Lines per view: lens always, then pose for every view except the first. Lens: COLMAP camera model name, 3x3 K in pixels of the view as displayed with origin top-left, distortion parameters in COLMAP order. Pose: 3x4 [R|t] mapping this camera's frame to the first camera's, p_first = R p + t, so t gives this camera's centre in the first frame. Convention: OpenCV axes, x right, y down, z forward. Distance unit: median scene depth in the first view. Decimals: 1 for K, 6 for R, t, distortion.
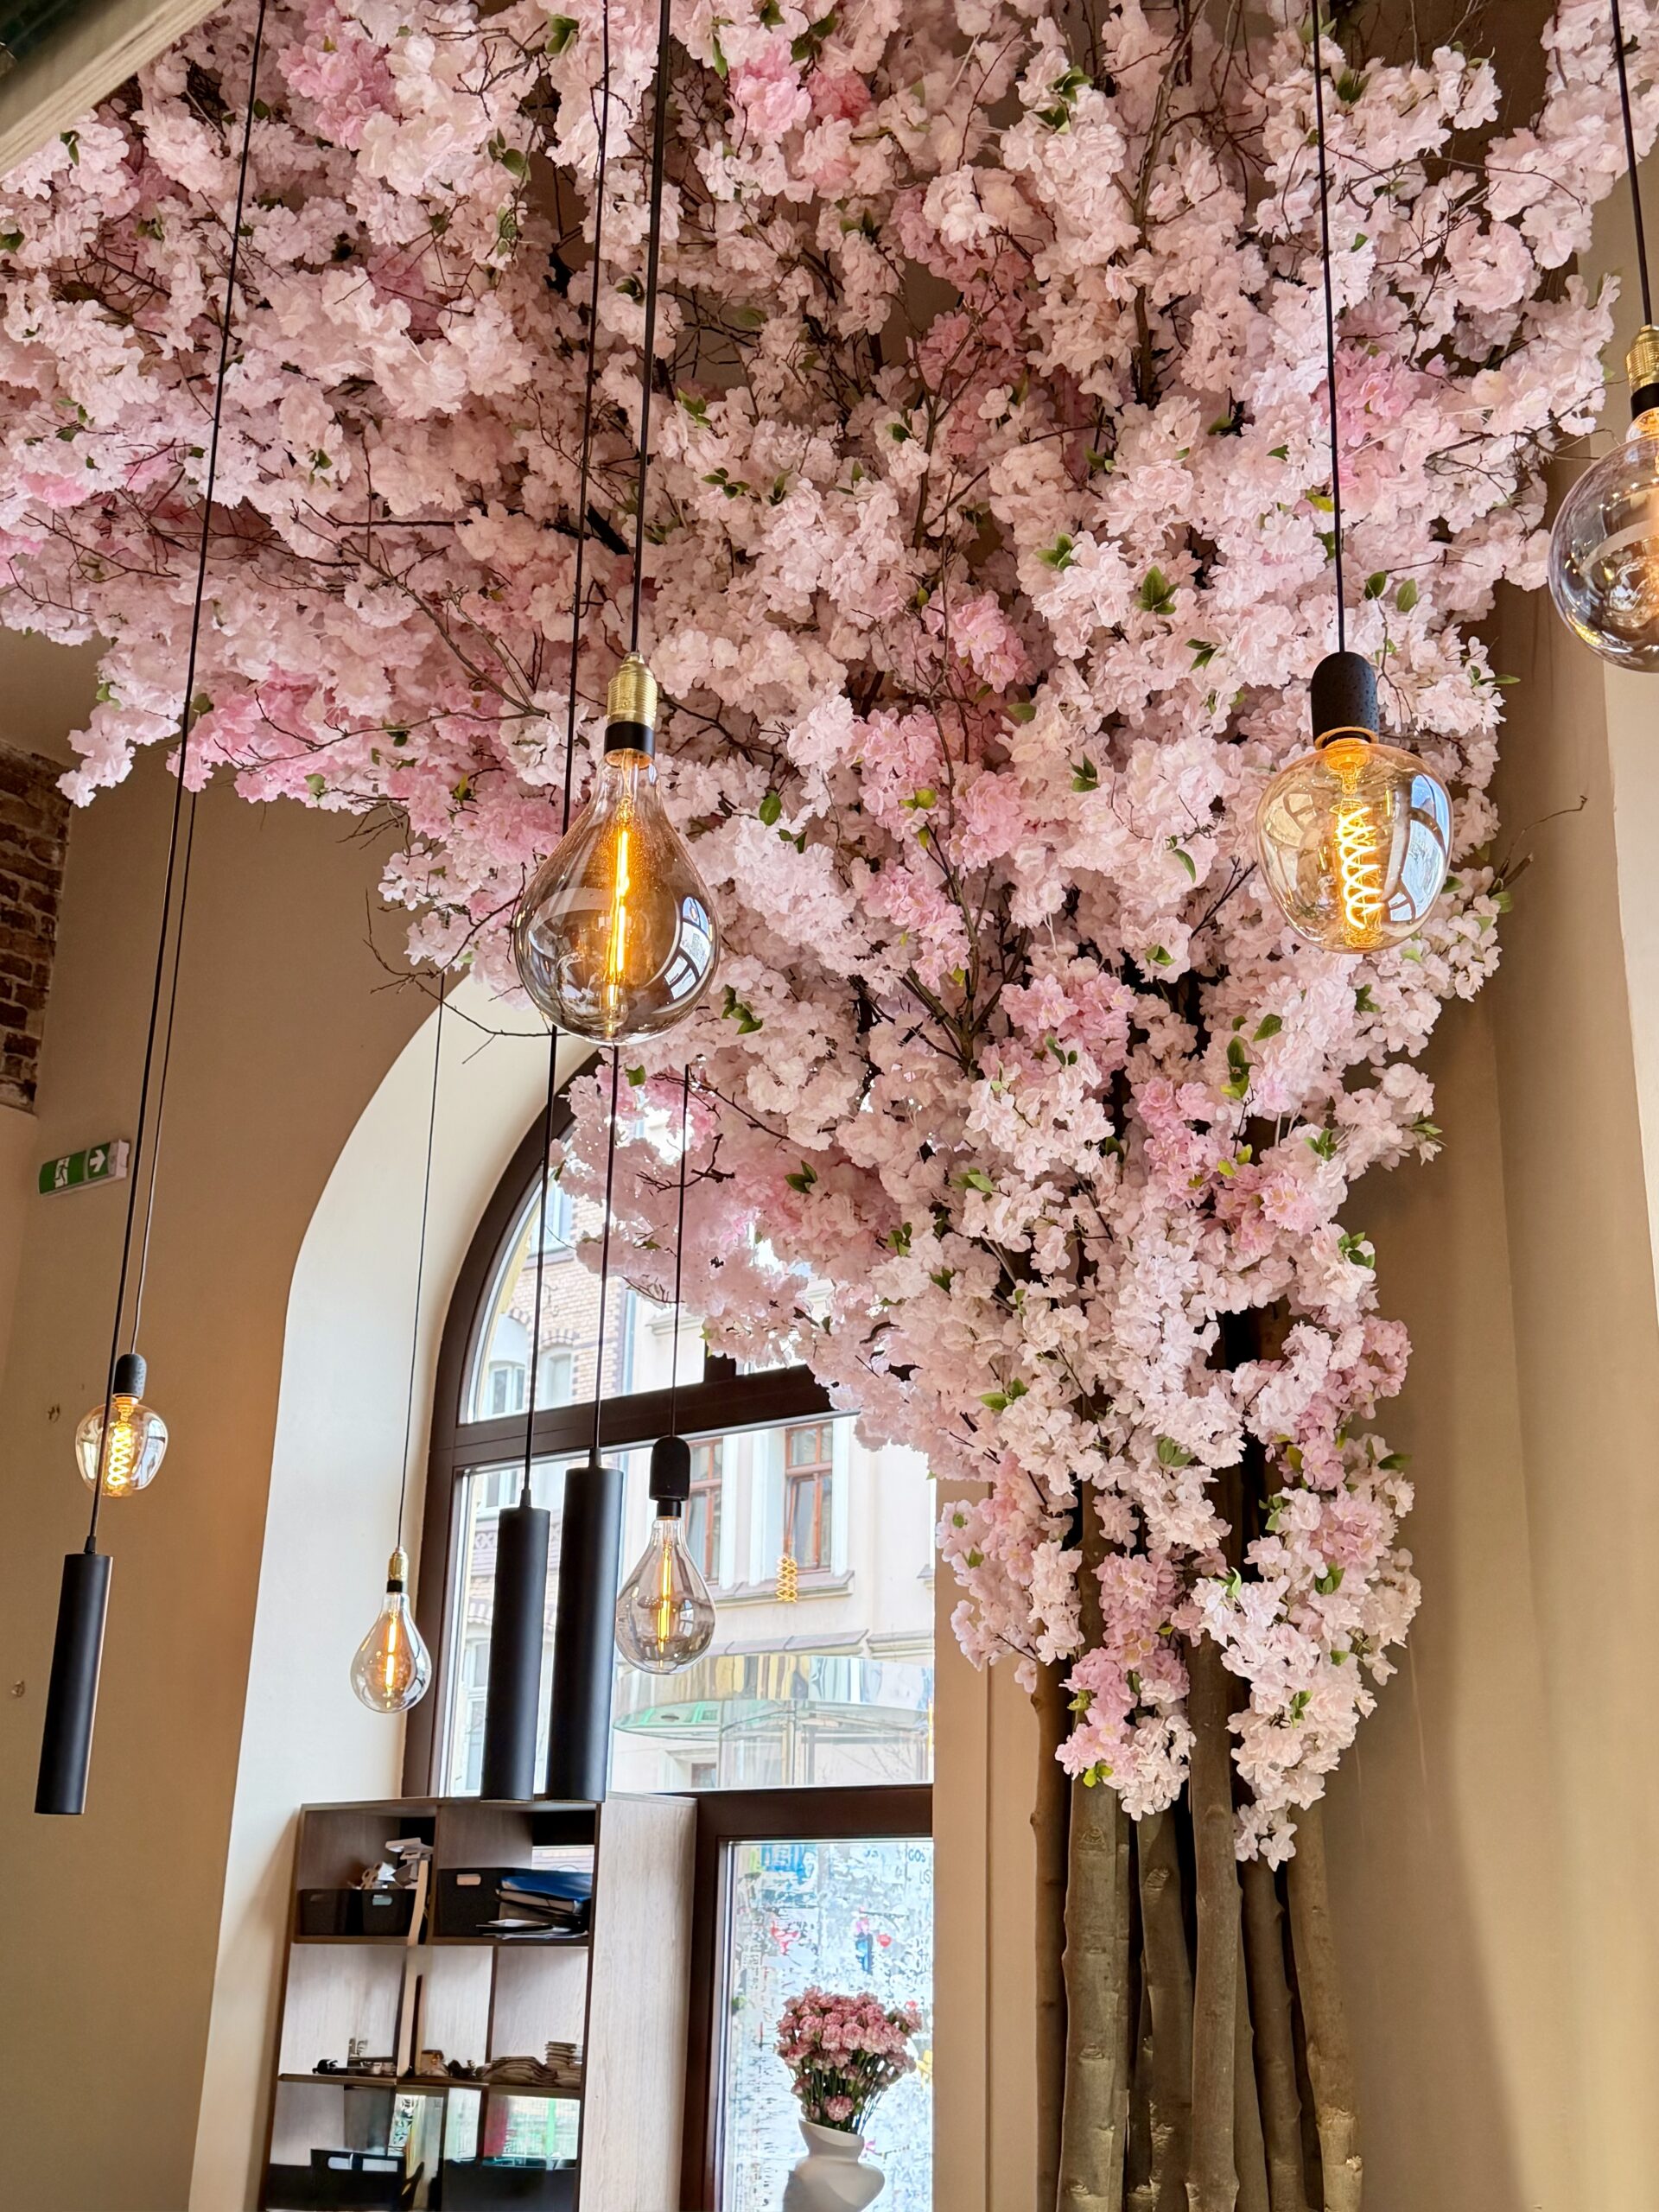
lens RADIAL K [[2498.8, 0, 814.3], [0, 2498.8, 1139.2], [0, 0, 1]] dist [0.233561, -0.566333]
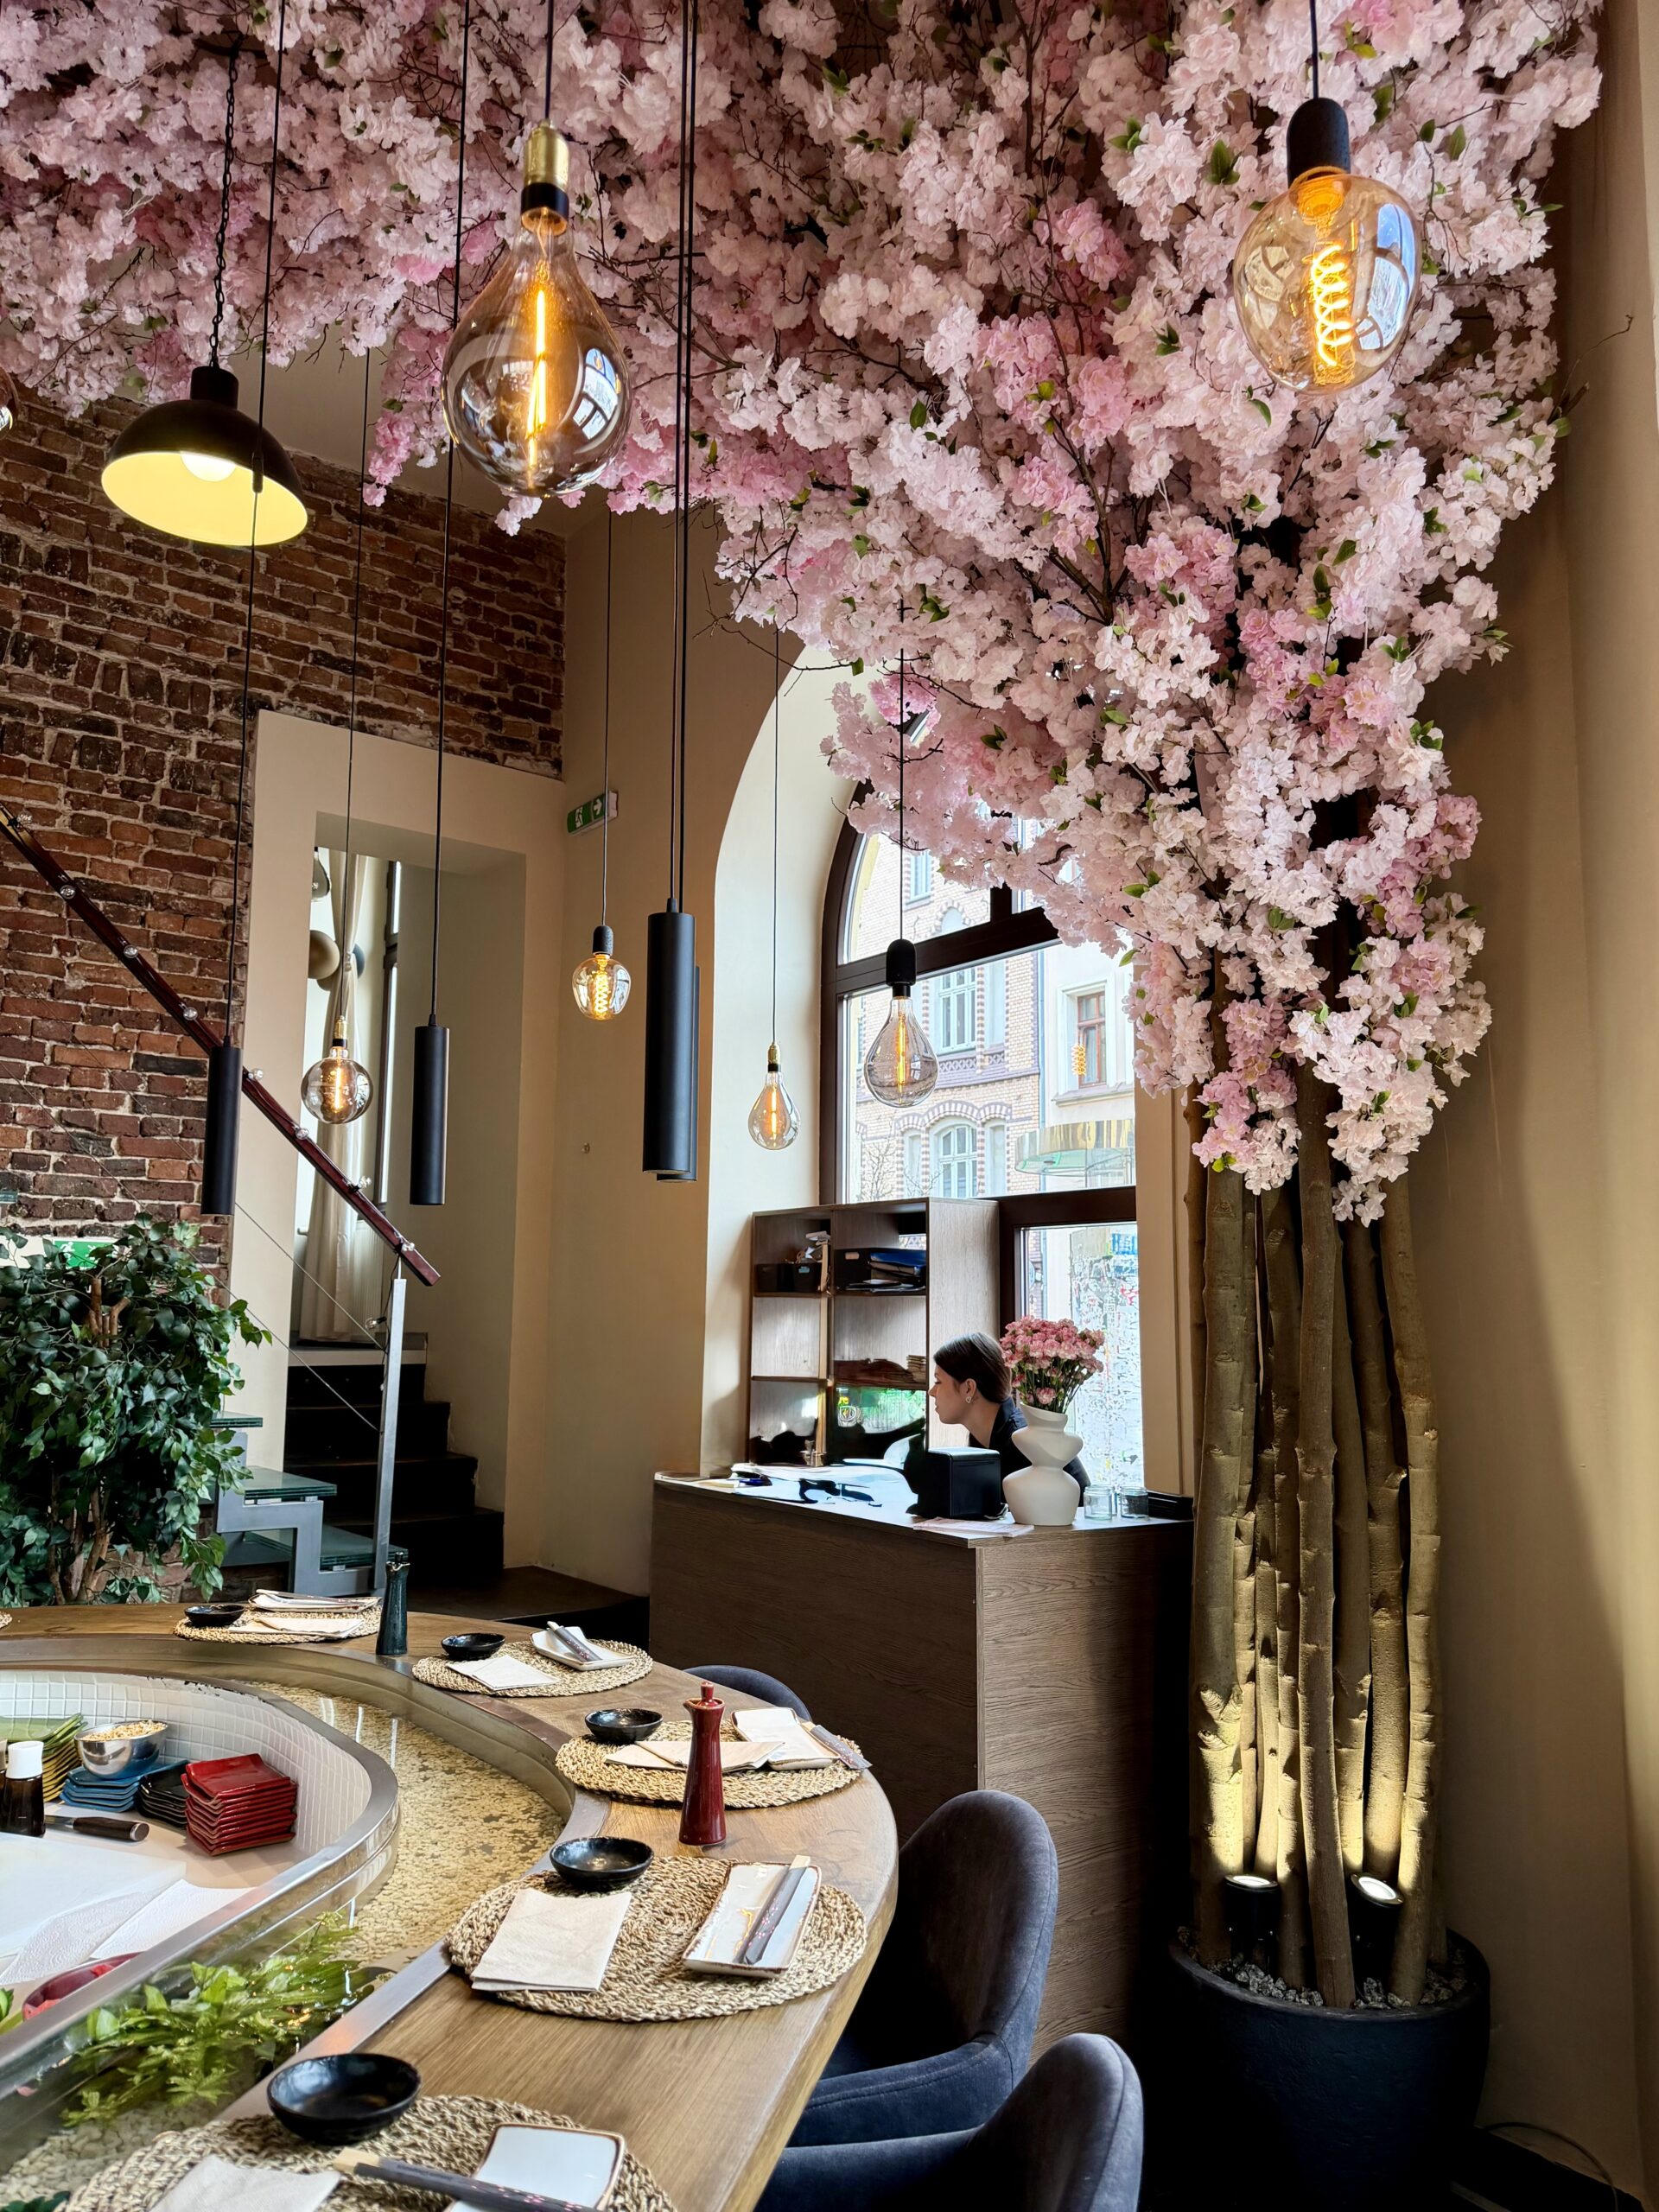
lens RADIAL K [[1595.1, 0, 825.7], [0, 1595.1, 1116.3], [0, 0, 1]] dist [0.071071, -0.089401]
pose [[0.973636, -0.045385, -0.223549, 0.096233], [0.086417, 0.980347, 0.177347, 0.059423], [0.211107, -0.191989, 0.958423, 0.155561]]
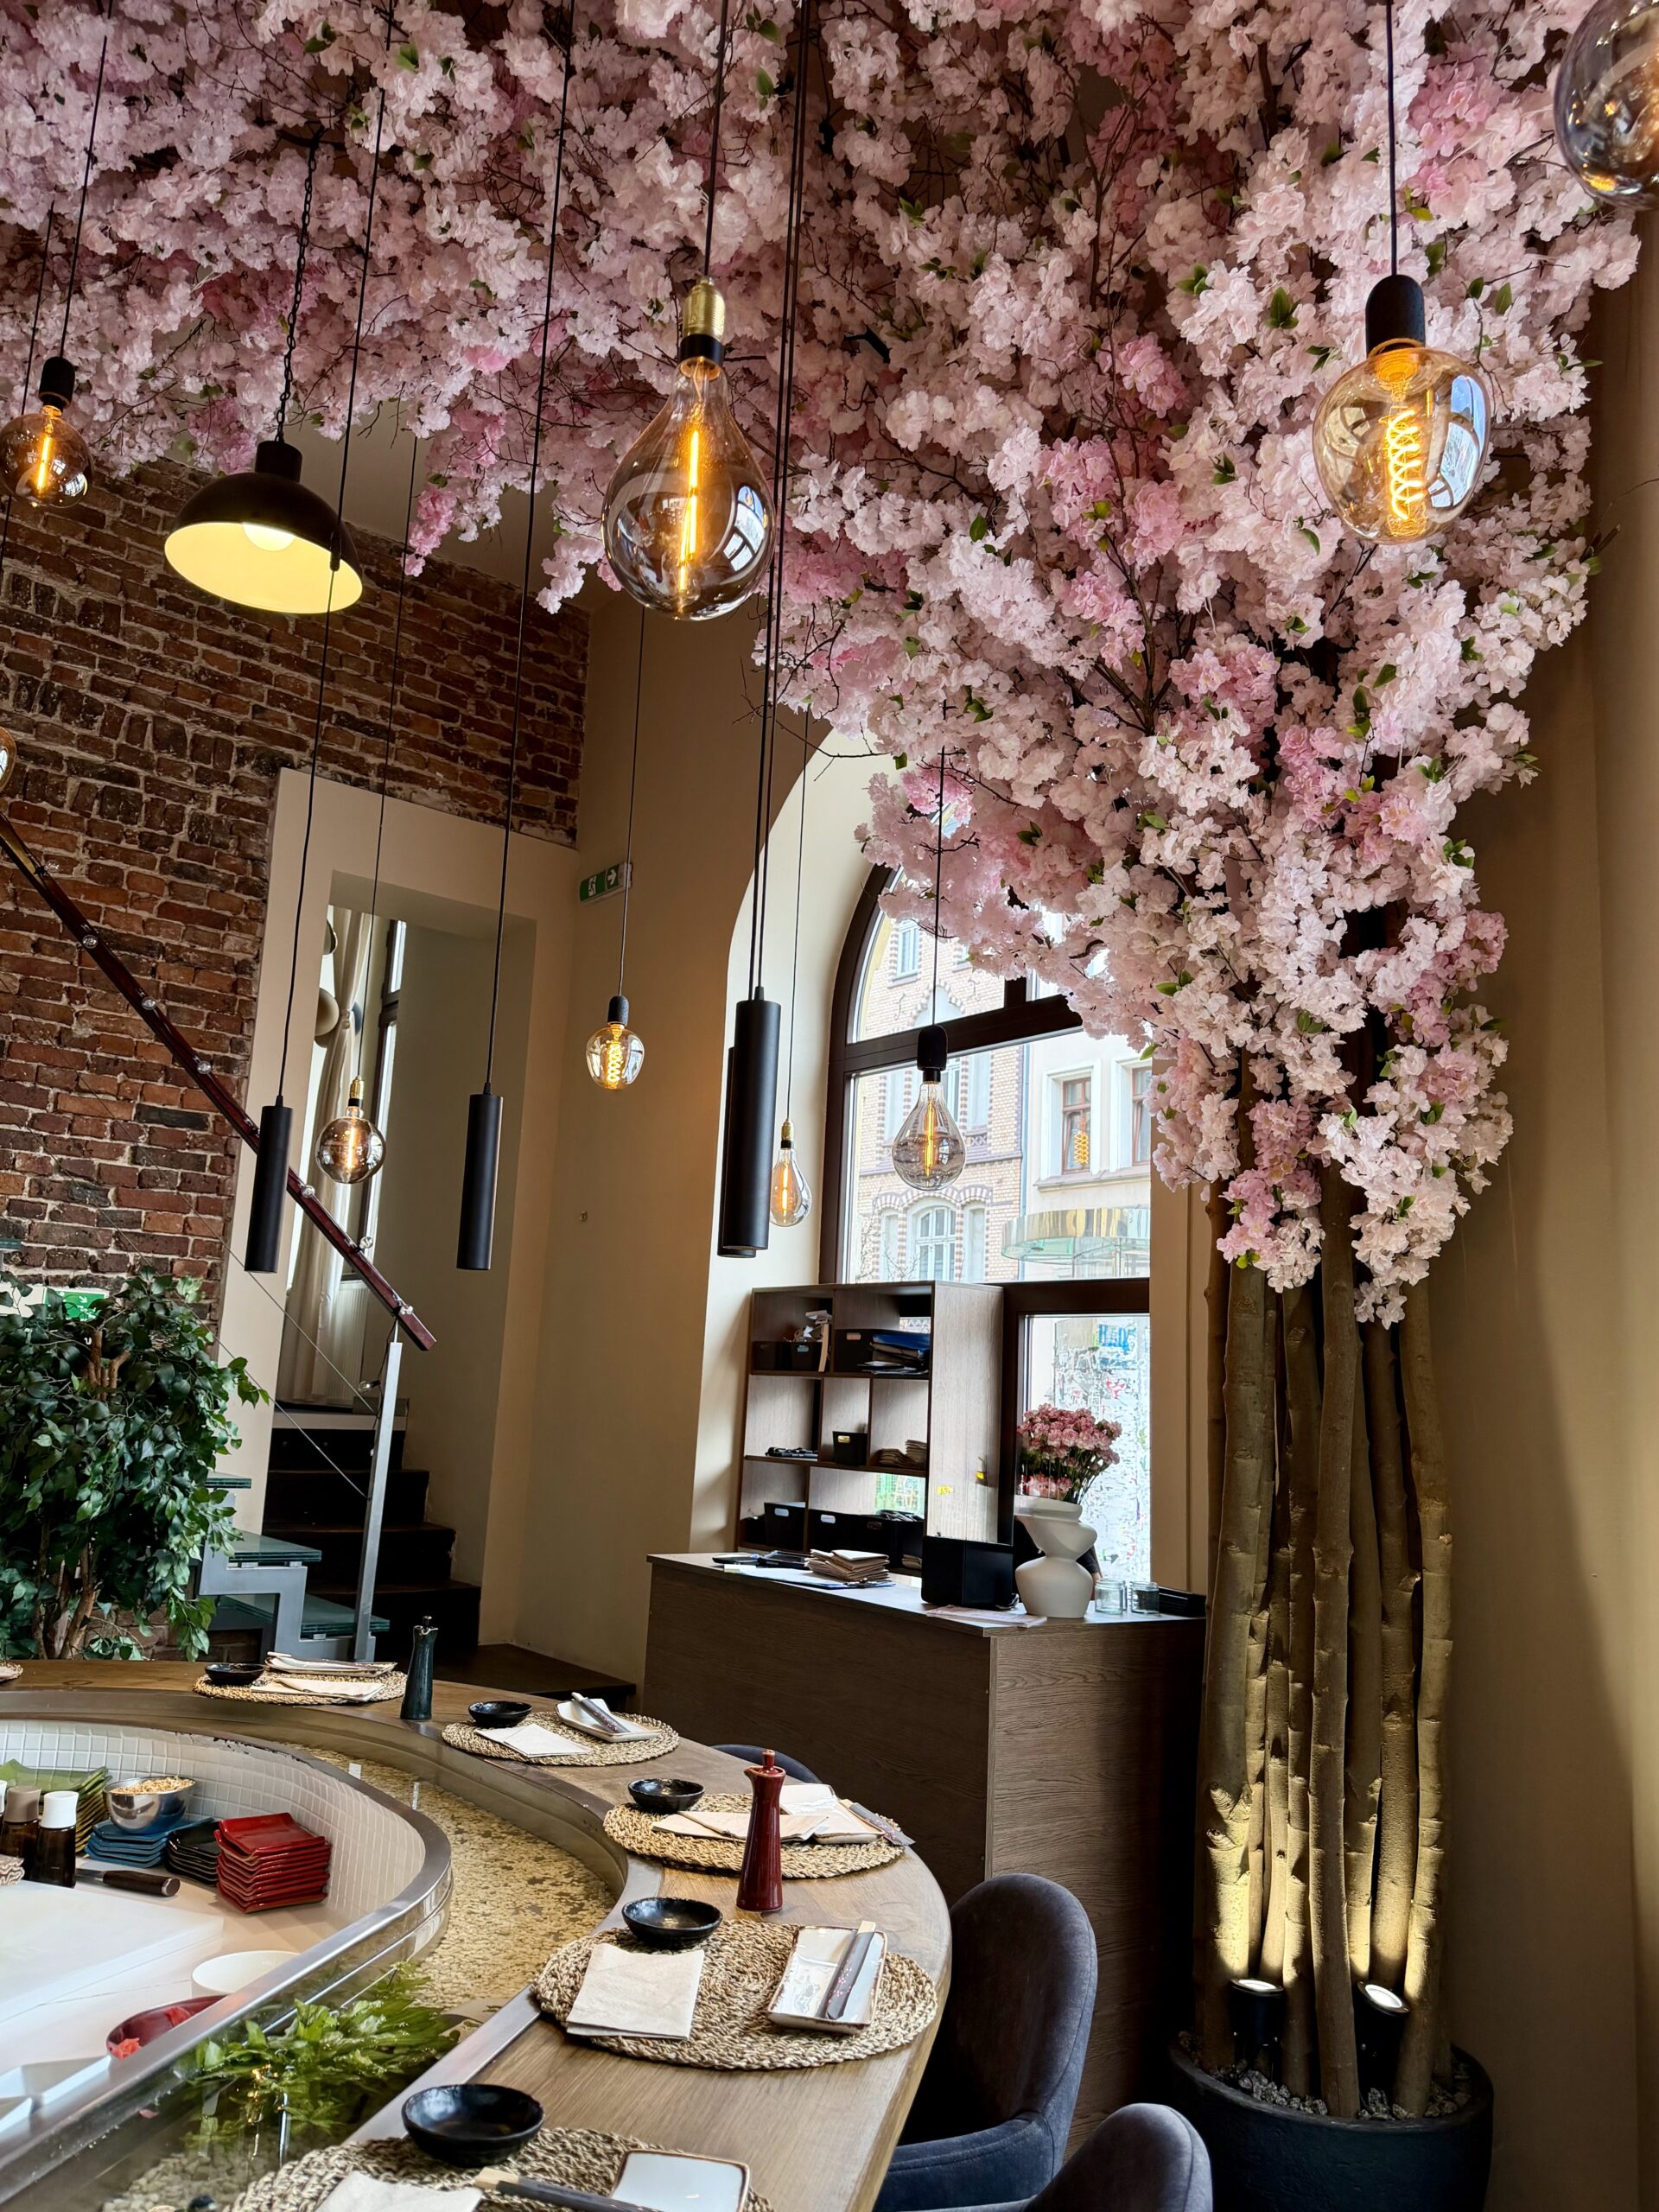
lens RADIAL K [[1625.6, 0, 819.6], [0, 1625.6, 1114.7], [0, 0, 1]] dist [0.106060, -0.167143]
pose [[0.977741, -0.015734, -0.209224, 0.071841], [0.044024, 0.990371, 0.131254, 0.049626], [0.205145, -0.137543, 0.969019, 0.119563]]
